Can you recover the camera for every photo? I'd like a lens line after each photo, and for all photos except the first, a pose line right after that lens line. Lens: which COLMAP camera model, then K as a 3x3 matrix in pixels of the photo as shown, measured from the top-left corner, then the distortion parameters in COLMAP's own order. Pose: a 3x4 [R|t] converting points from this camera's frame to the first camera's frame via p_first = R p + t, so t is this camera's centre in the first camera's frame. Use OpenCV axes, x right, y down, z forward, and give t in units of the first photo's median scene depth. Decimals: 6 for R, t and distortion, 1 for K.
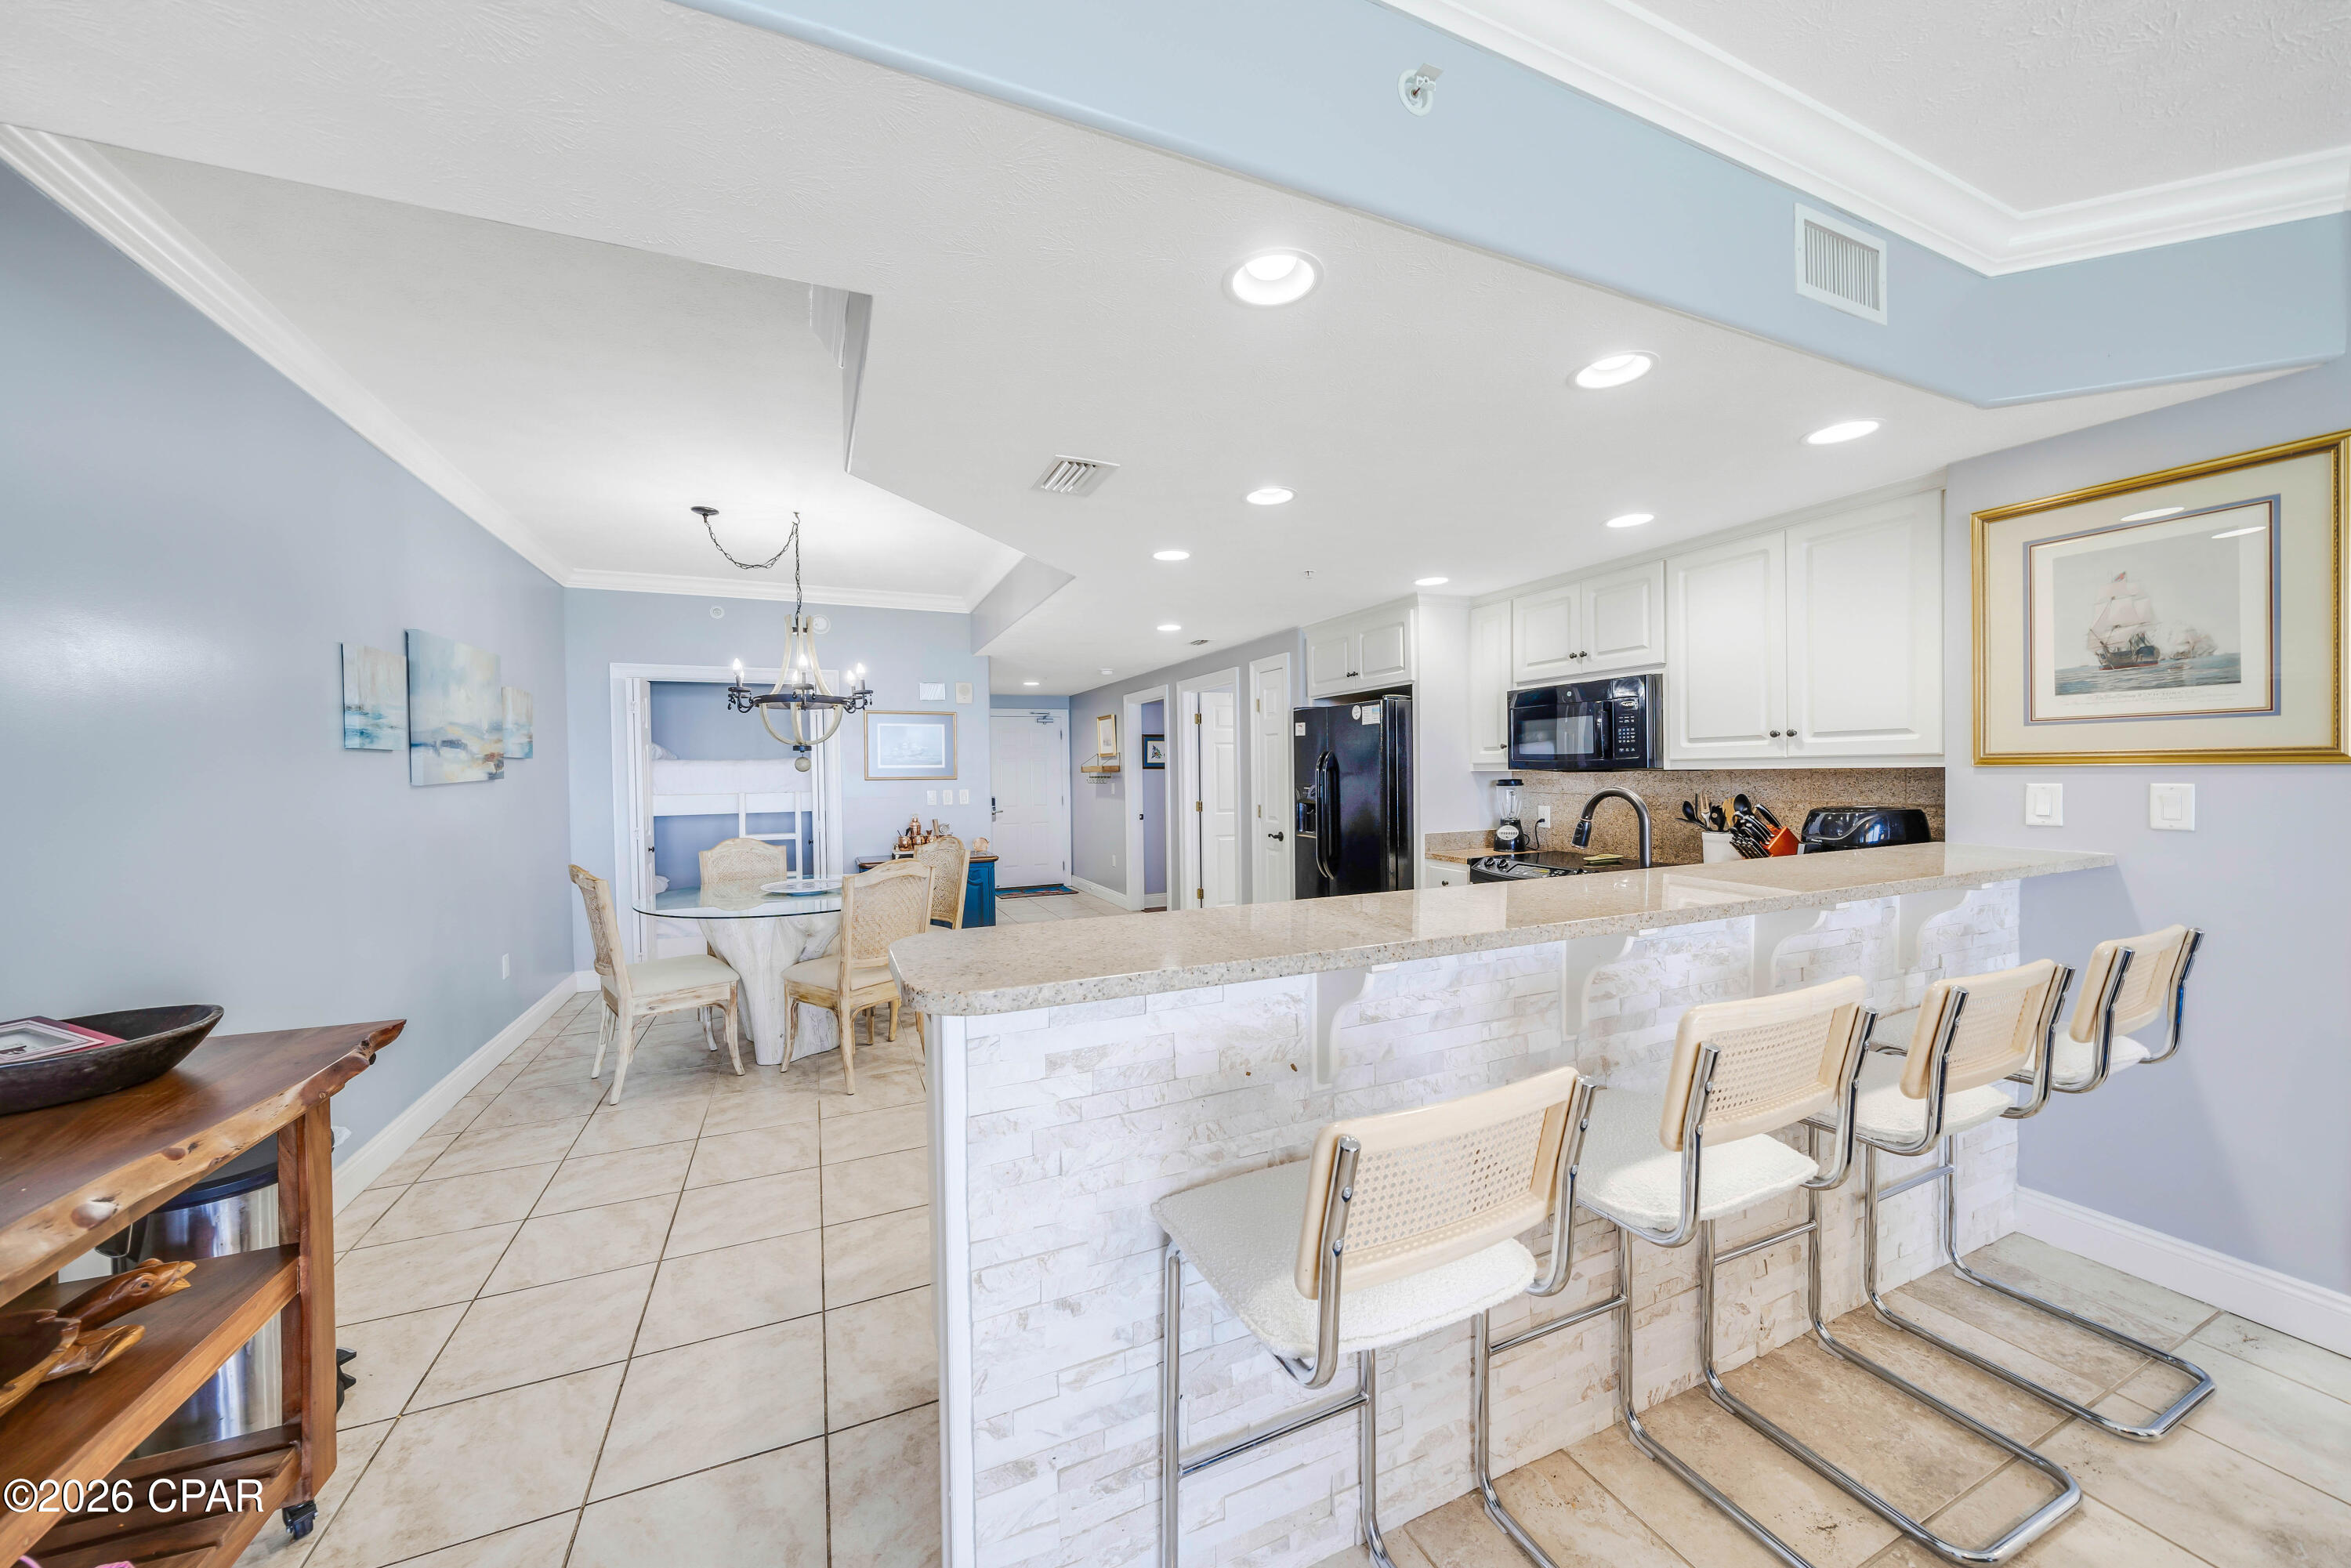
lens RADIAL K [[812.0, 0, 1160.2], [0, 812.0, 782.9], [0, 0, 1]] dist [-0.006697, 0.000159]
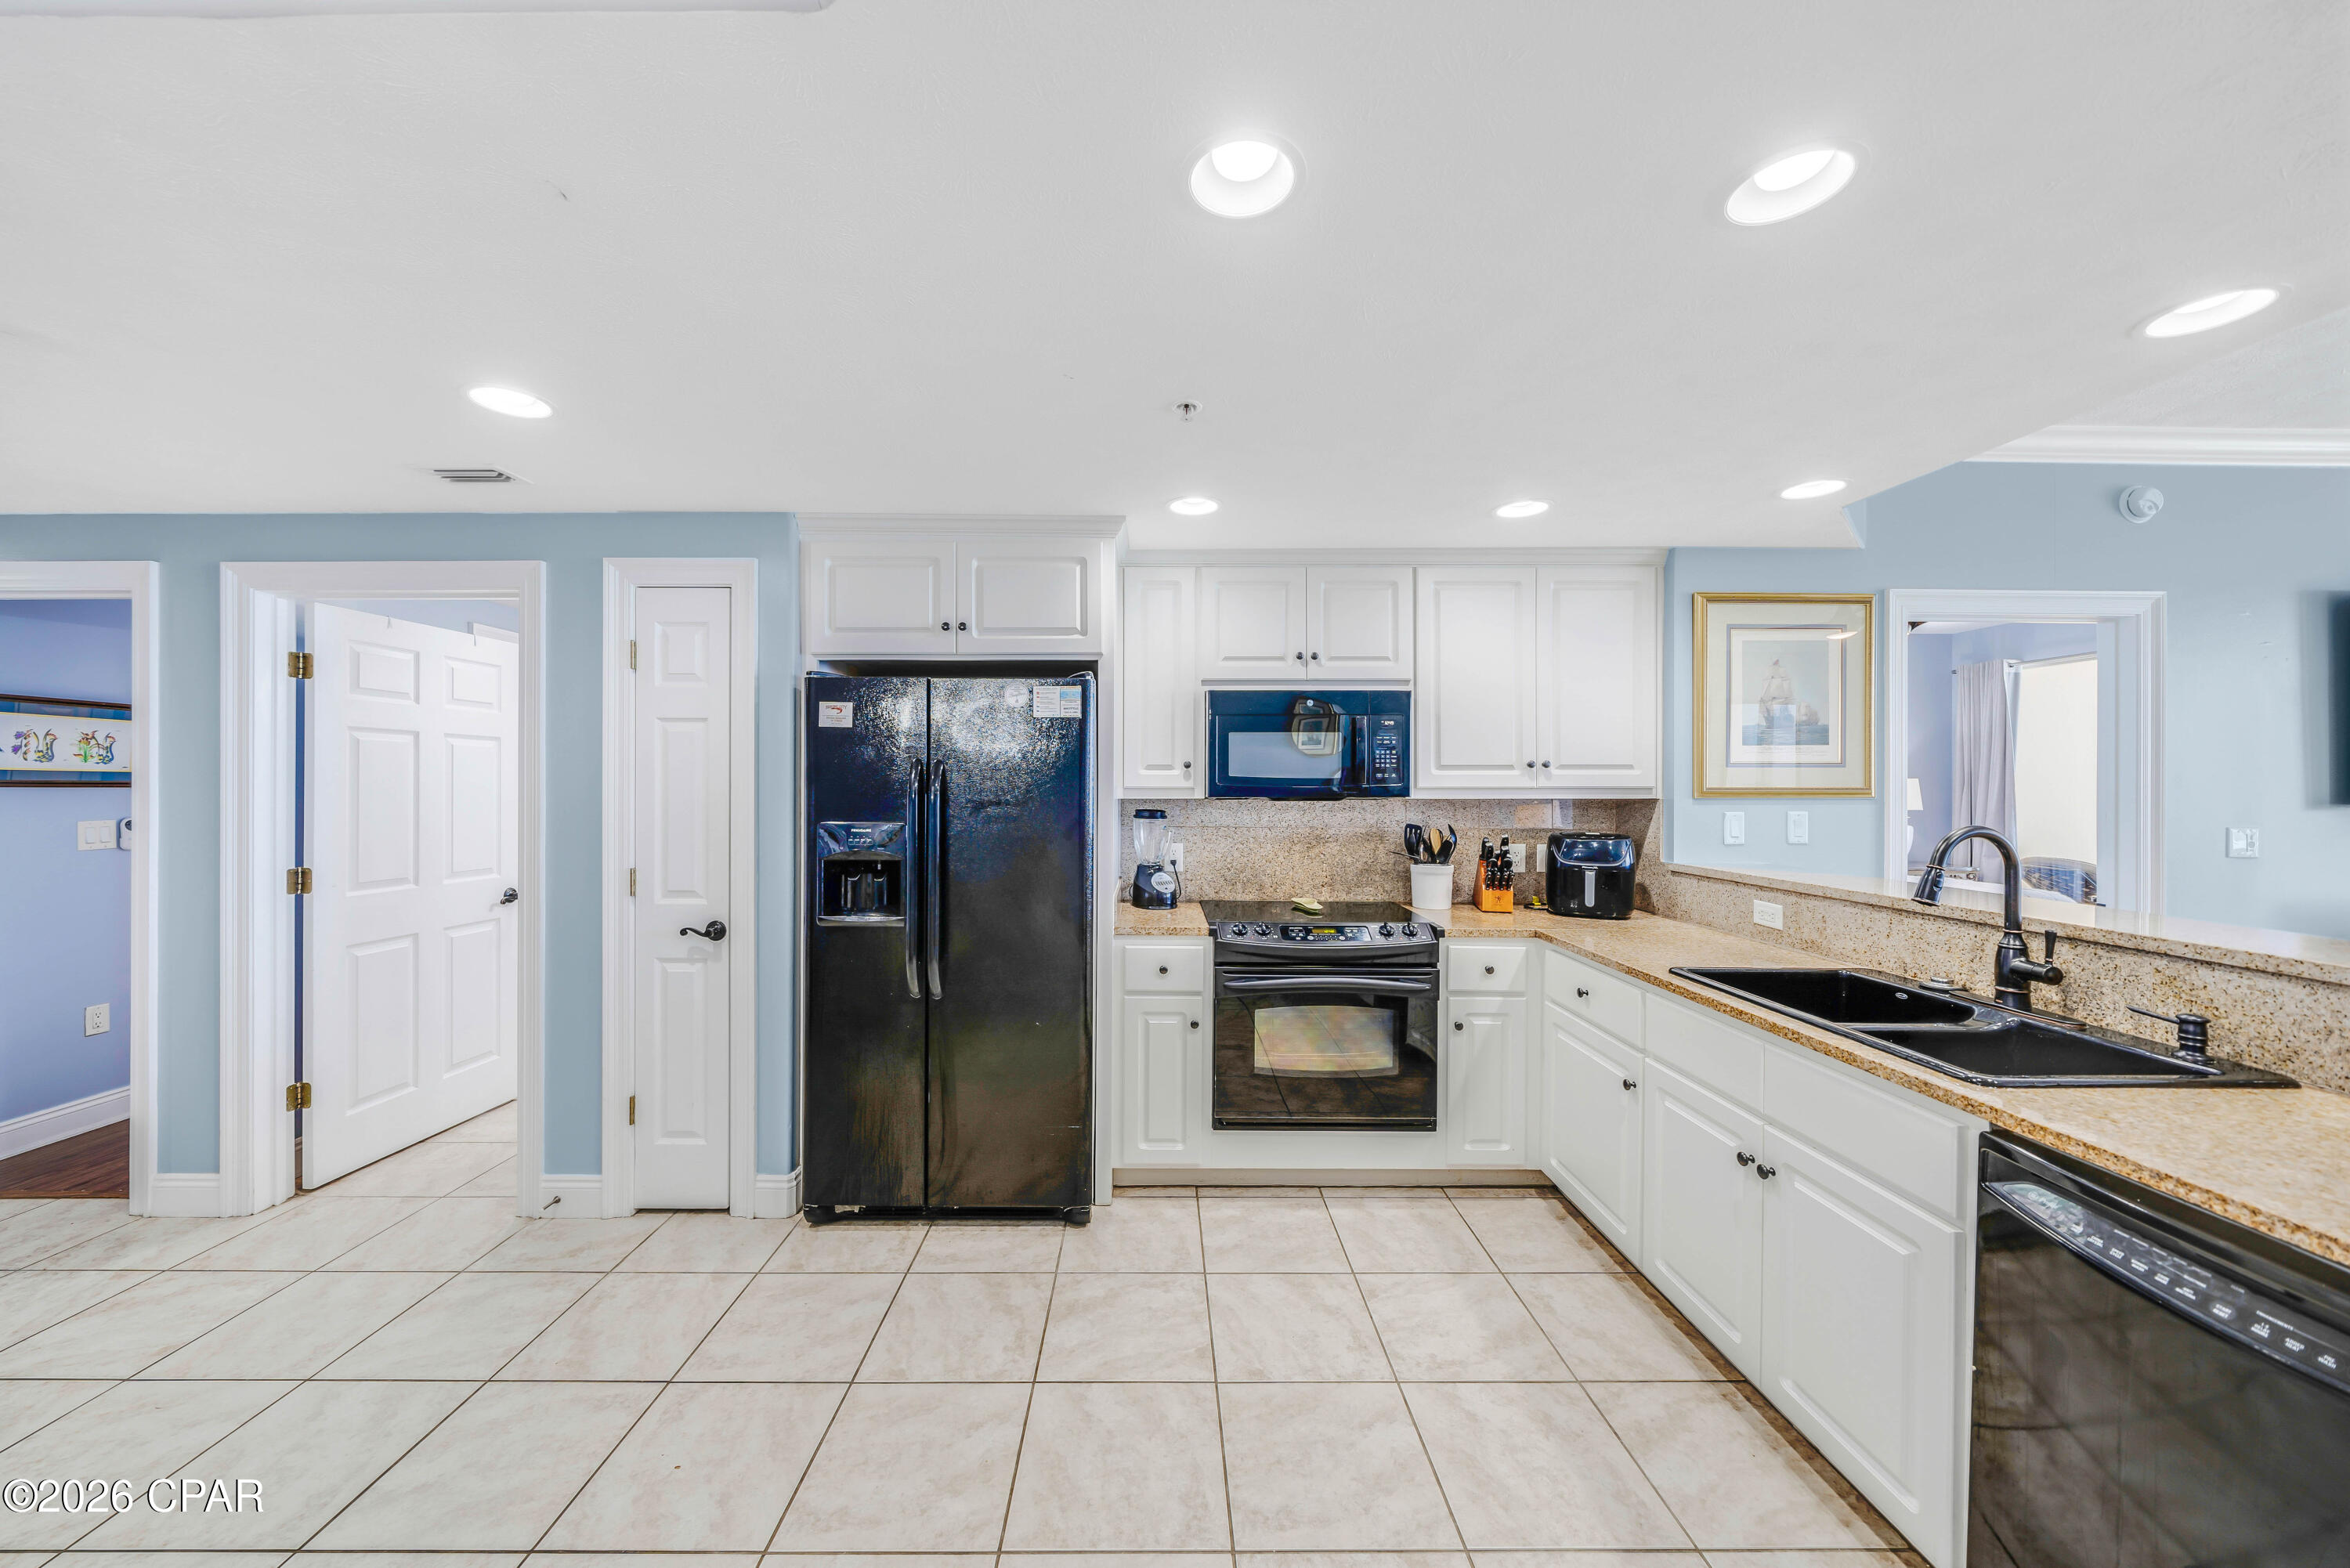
lens RADIAL K [[811.7, 0, 1159.7], [0, 811.7, 782.9], [0, 0, 1]] dist [-0.006697, 0.000159]
pose [[0.388915, 0.017067, 0.921116, -0.258429], [0.007011, 0.999745, -0.021484, -0.013655], [-0.921247, 0.014814, 0.388696, 0.744596]]
